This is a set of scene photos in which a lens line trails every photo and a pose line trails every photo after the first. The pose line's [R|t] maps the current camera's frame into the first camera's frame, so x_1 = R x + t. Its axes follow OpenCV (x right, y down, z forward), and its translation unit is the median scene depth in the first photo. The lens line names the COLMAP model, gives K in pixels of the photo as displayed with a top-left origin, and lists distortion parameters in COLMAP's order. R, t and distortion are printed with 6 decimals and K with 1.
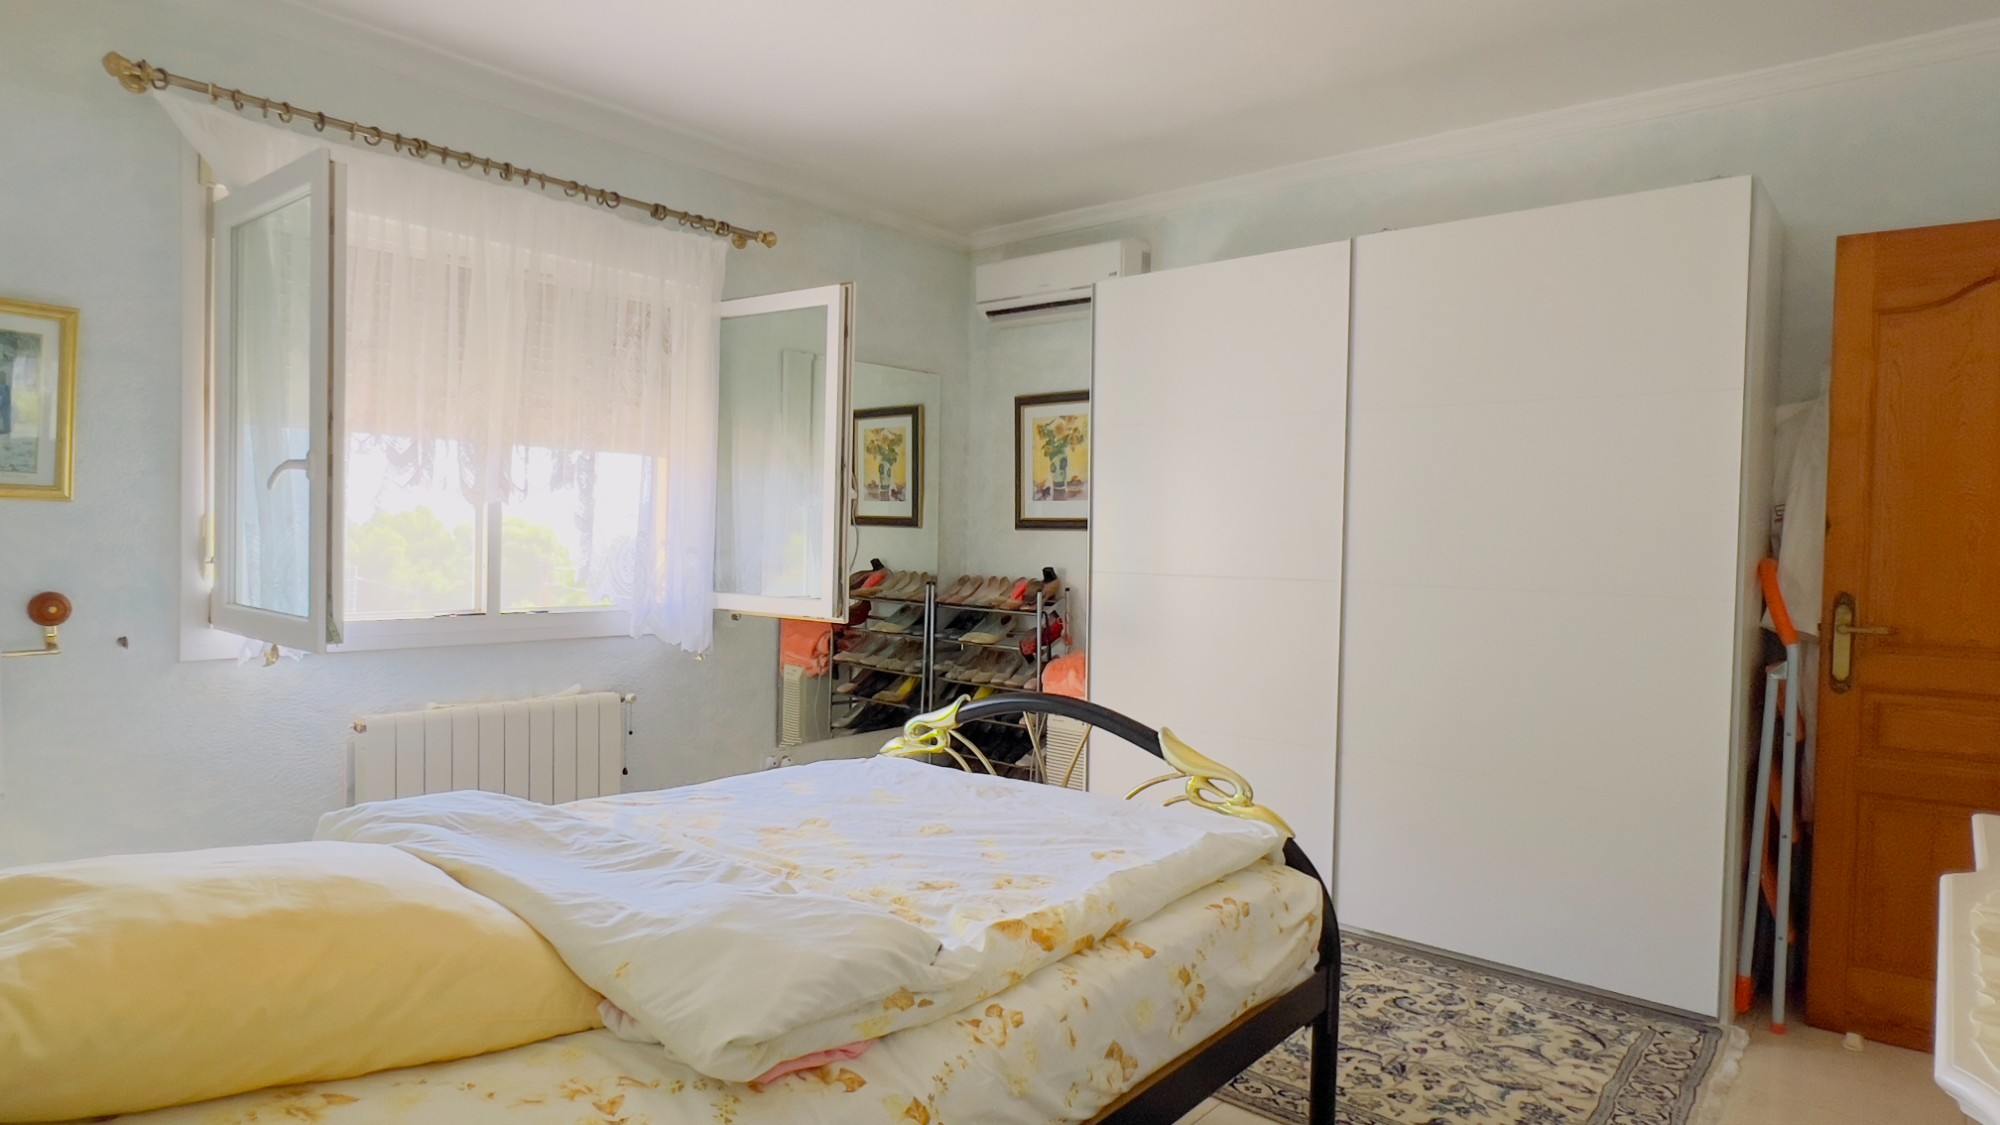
lens RADIAL K [[1145.0, 0, 998.5], [0, 1145.0, 568.8], [0, 0, 1]] dist [-0.008249, 0.000487]
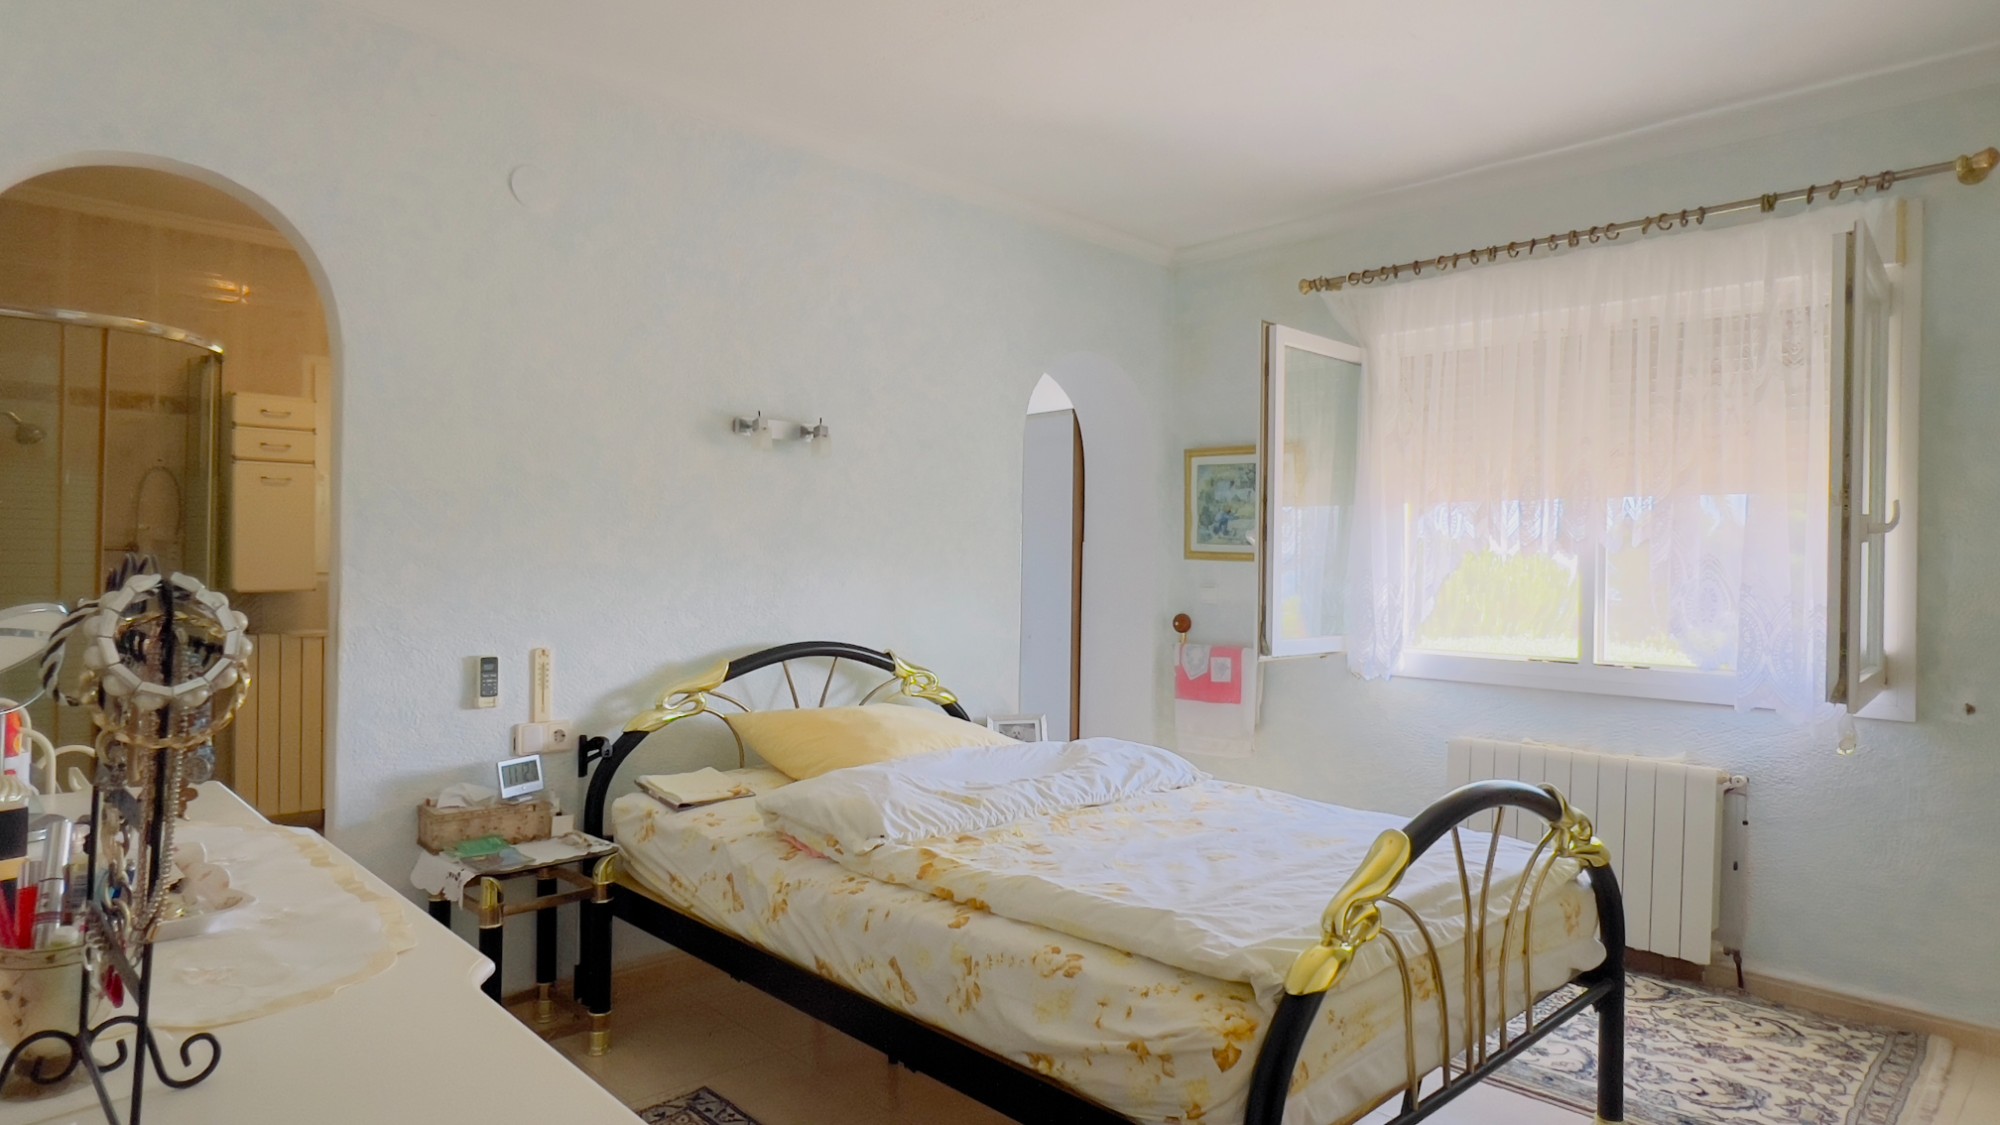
lens RADIAL K [[1145.0, 0, 998.5], [0, 1145.0, 568.8], [0, 0, 1]] dist [-0.008249, 0.000487]
pose [[-0.113143, -0.017334, -0.993427, 1.238108], [-0.054715, 0.998439, -0.011190, -0.011394], [0.992071, 0.053089, -0.113915, 1.121346]]
